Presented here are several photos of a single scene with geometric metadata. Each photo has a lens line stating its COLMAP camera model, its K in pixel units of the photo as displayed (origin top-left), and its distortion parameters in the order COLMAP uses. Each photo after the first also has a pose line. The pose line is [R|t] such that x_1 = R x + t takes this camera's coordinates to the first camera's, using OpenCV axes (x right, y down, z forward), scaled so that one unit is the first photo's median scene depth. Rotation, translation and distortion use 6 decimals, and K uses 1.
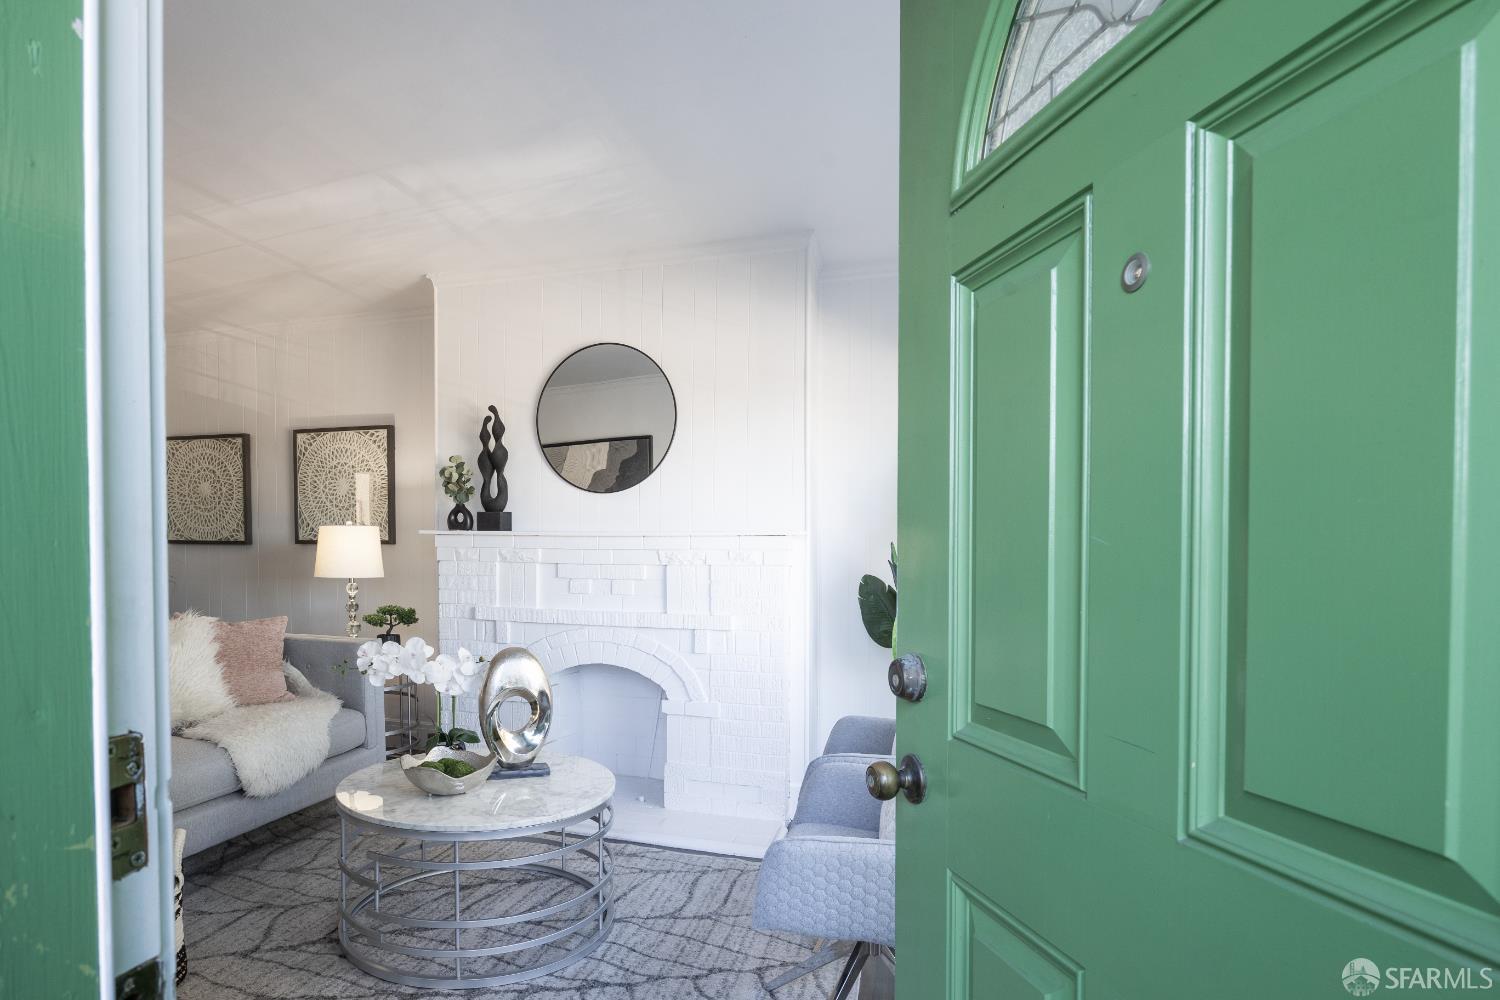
lens RADIAL K [[789.3, 0, 645.7], [0, 789.3, 577.6], [0, 0, 1]] dist [-0.021293, 0.000111]
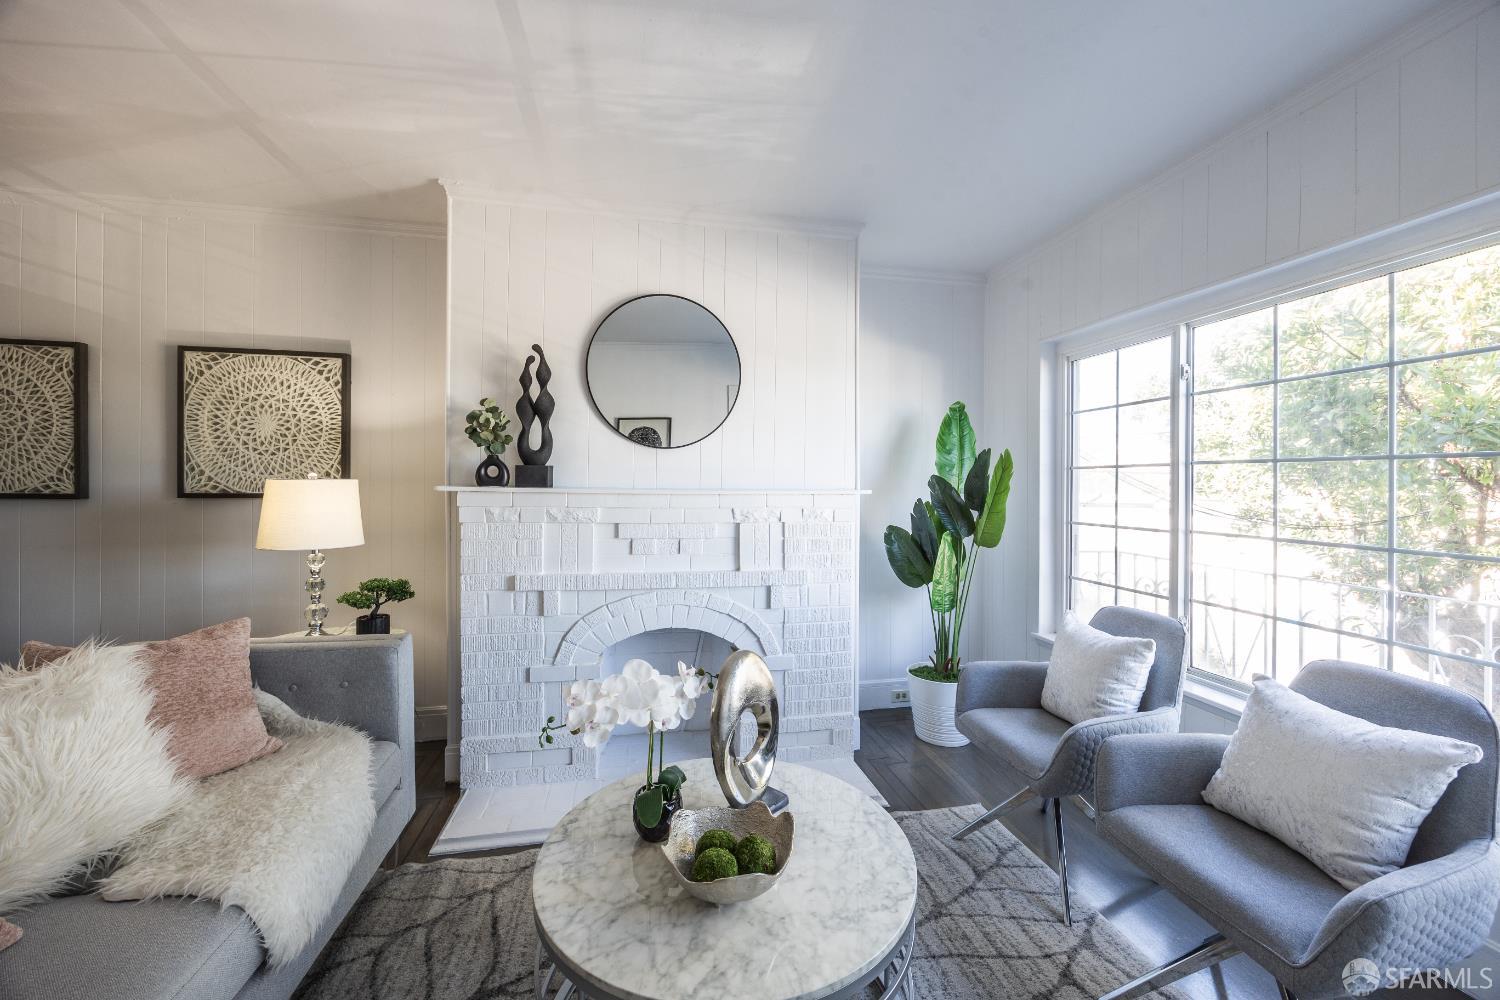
lens RADIAL K [[572.0, 0, 752.3], [0, 572.0, 482.0], [0, 0, 1]] dist [-0.002710, -0.000512]
pose [[0.873810, 0.002445, 0.486261, -0.286652], [0.014630, 0.999402, -0.031316, -0.040631], [-0.486047, 0.034478, 0.873253, 0.323260]]
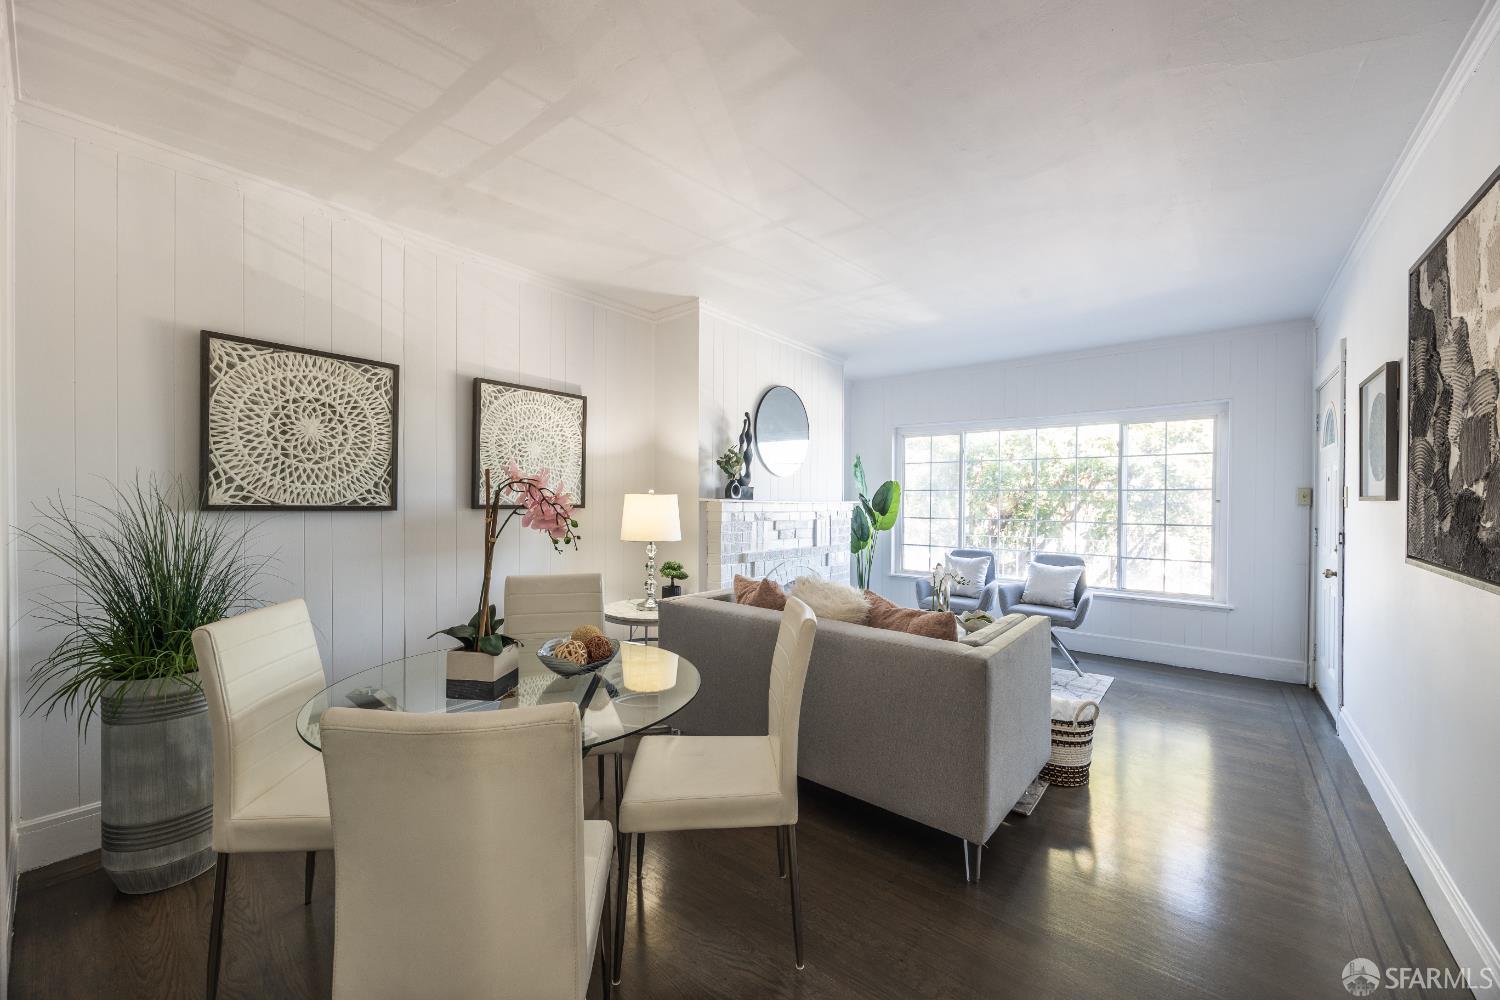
lens RADIAL K [[556.9, 0, 750.0], [0, 556.9, 500.0], [0, 0, 1]] dist [0.001313, 0.000143]
pose [[0.370718, -0.006286, 0.928724, -1.111702], [0.019444, 0.999810, -0.000994, -0.056490], [-0.928542, 0.018427, 0.370770, 0.604025]]
